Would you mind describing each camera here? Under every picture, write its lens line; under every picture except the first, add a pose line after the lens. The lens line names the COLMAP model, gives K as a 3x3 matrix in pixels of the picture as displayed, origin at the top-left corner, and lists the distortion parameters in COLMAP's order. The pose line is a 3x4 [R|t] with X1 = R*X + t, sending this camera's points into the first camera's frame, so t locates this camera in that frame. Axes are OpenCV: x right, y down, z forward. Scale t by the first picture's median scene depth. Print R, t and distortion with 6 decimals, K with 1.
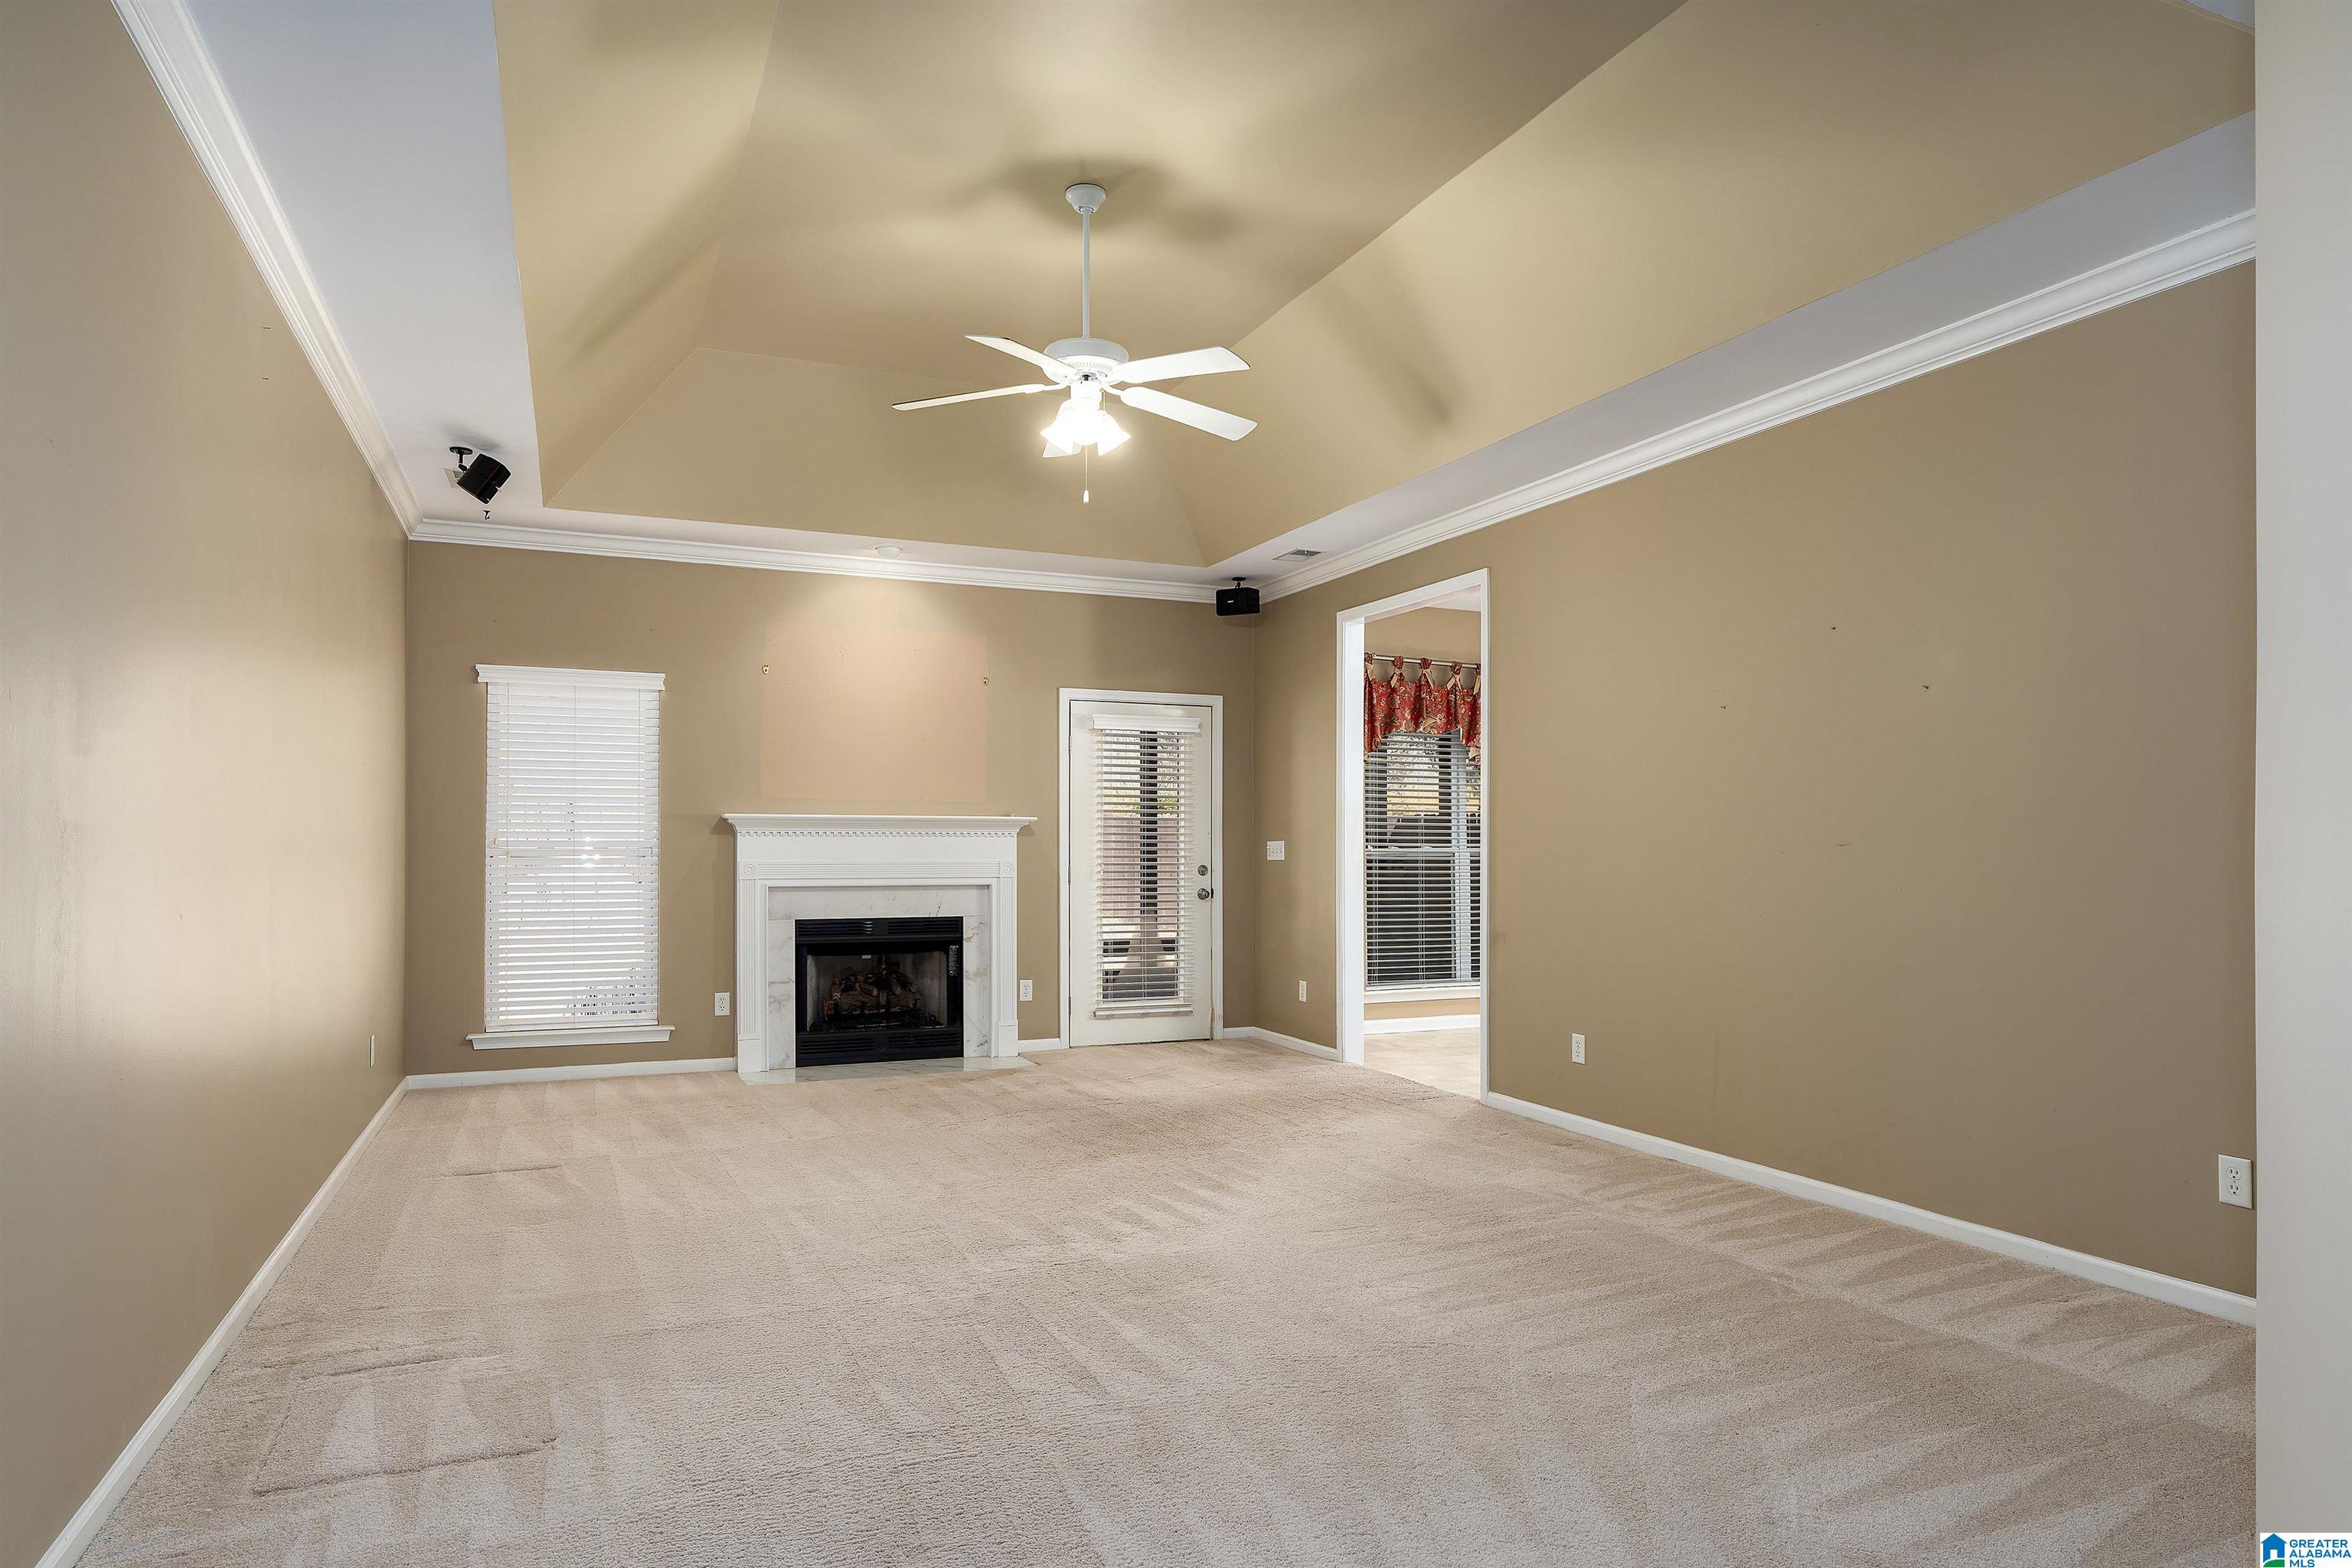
lens RADIAL K [[1367.3, 0, 1176.0], [0, 1367.3, 784.0], [0, 0, 1]] dist [-0.000951, 0.000126]
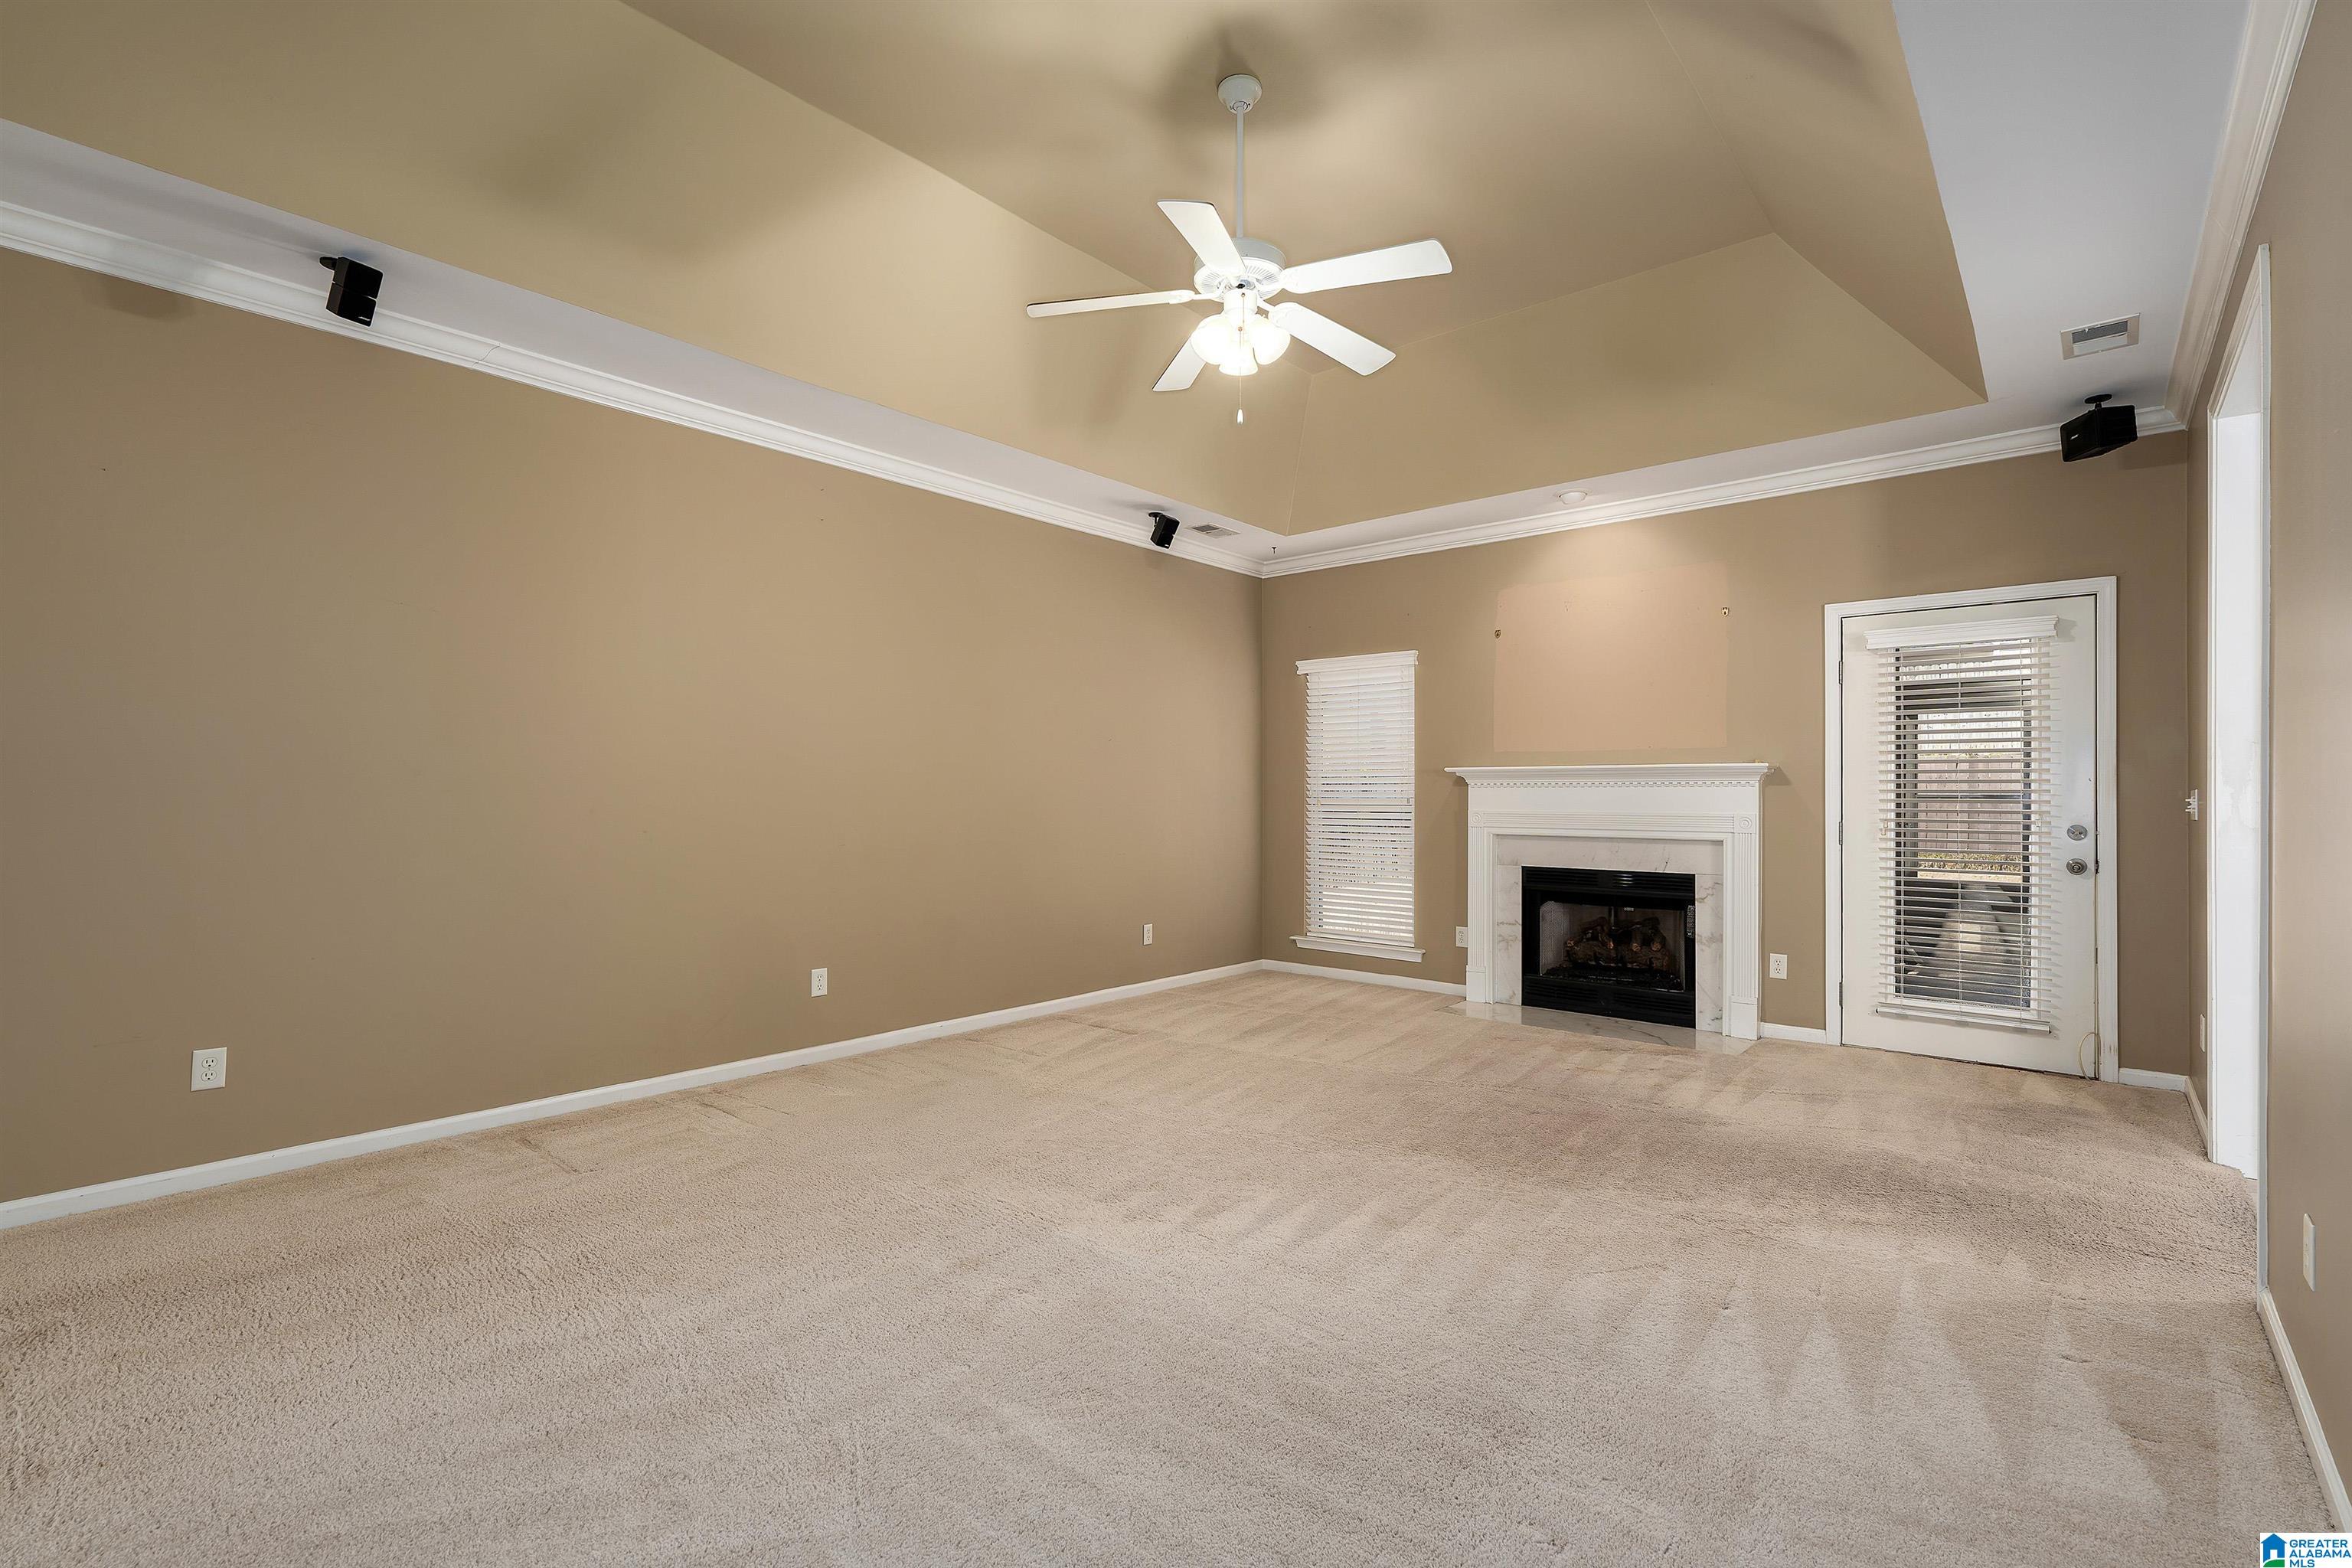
lens RADIAL K [[1060.5, 0, 1173.7], [0, 1060.5, 763.8], [0, 0, 1]] dist [-0.000773, -0.000186]
pose [[0.435572, -0.027042, -0.899748, 0.331836], [0.038104, 0.999207, -0.011584, 0.018615], [0.899347, -0.029238, 0.436257, 0.385173]]
